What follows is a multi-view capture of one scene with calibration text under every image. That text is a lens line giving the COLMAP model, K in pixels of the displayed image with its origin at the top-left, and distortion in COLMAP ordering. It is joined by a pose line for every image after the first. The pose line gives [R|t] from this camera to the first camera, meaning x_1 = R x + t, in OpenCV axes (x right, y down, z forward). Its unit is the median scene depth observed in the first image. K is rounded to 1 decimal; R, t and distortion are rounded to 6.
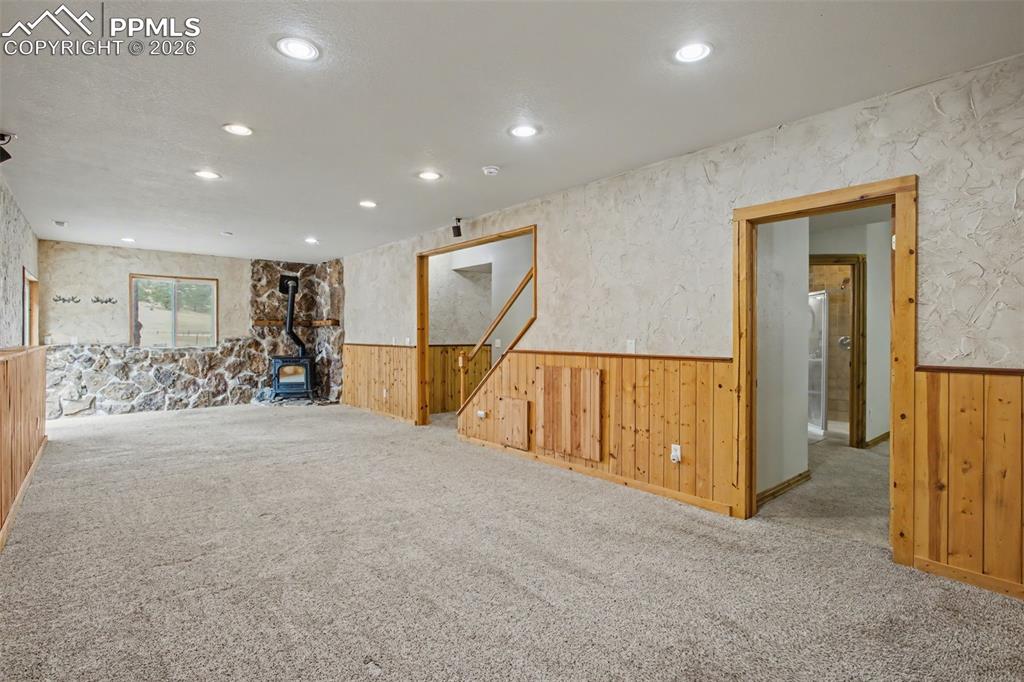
lens RADIAL K [[496.6, 0, 513.8], [0, 496.6, 331.8], [0, 0, 1]] dist [-0.001153, -0.000160]
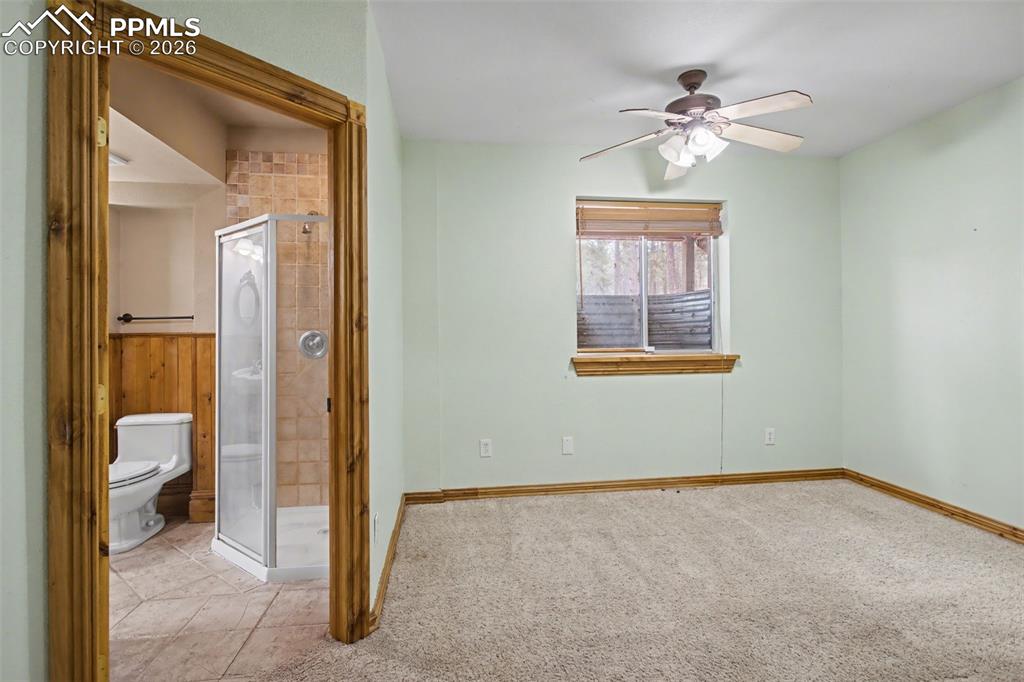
lens RADIAL K [[496.6, 0, 513.8], [0, 496.6, 331.8], [0, 0, 1]] dist [-0.001153, -0.000160]
pose [[0.550002, -0.008545, 0.835120, 0.744885], [0.006719, 0.999961, 0.005806, 0.017419], [-0.835136, 0.002418, 0.550037, 1.139518]]
